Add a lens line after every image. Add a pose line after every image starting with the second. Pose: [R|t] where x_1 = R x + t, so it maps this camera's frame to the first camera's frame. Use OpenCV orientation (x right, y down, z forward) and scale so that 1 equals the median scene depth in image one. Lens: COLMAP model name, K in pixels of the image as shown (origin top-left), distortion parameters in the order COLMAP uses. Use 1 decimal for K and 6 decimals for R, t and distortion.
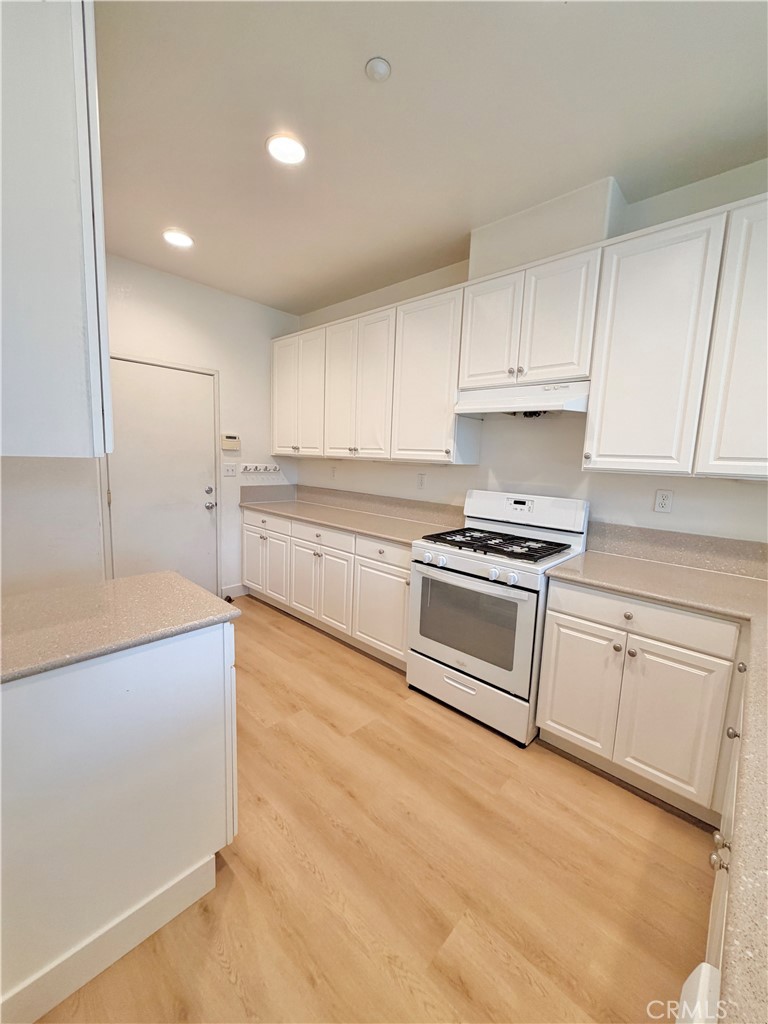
lens RADIAL K [[409.2, 0, 391.1], [0, 409.2, 505.8], [0, 0, 1]] dist [0.002768, -0.000535]
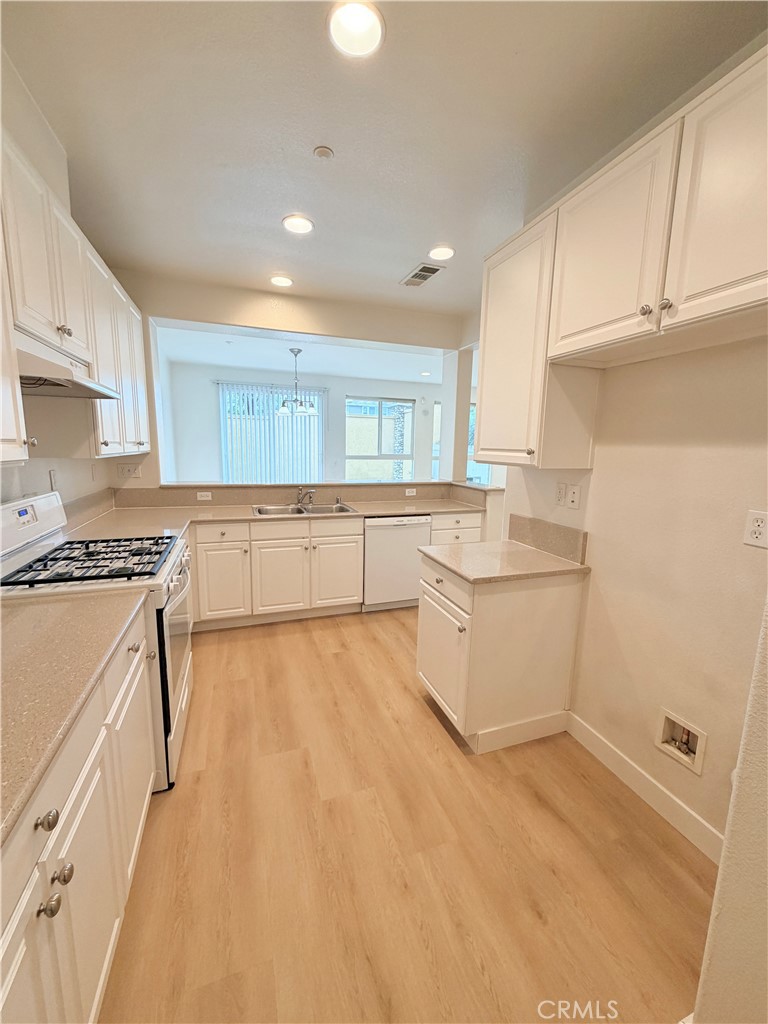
lens RADIAL K [[409.2, 0, 389.8], [0, 409.2, 506.3], [0, 0, 1]] dist [0.002768, -0.000535]
pose [[-0.886289, -0.125819, 0.445714, -0.583703], [0.000478, 0.962141, 0.272551, -0.221991], [-0.463132, 0.241772, -0.852675, 1.436369]]
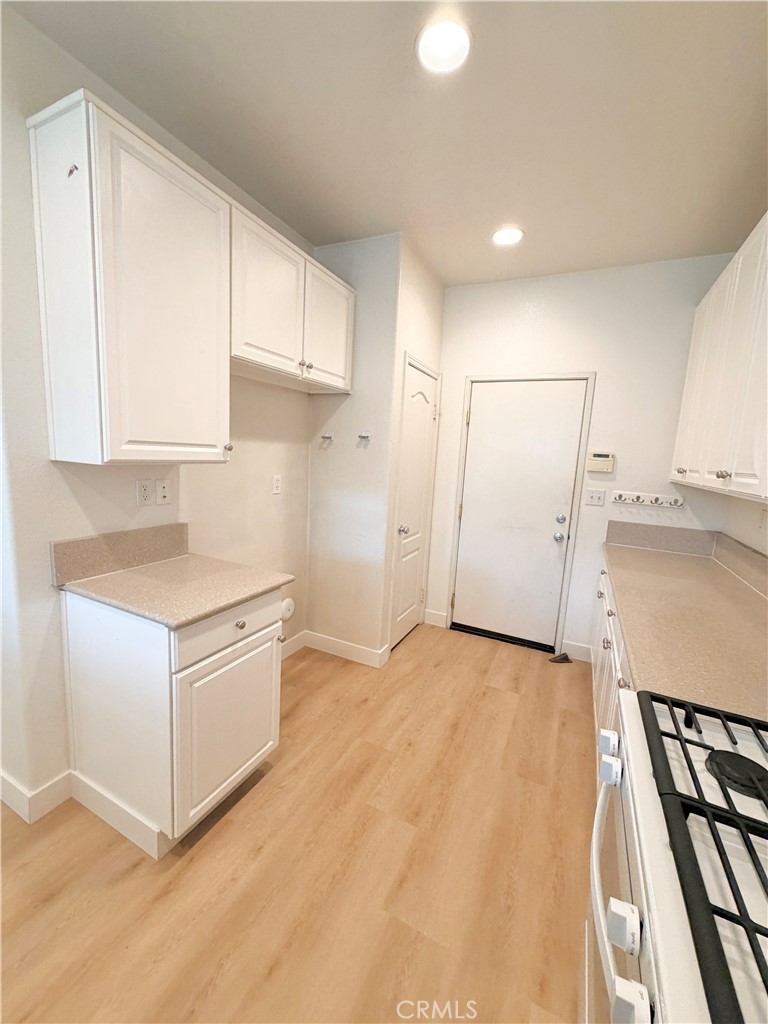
lens RADIAL K [[409.2, 0, 379.5], [0, 409.2, 508.2], [0, 0, 1]] dist [0.002768, -0.000535]
pose [[0.275151, 0.104443, -0.955711, 0.388548], [-0.159151, 0.985314, 0.061858, -0.083498], [0.948137, 0.135082, 0.287732, 0.651854]]
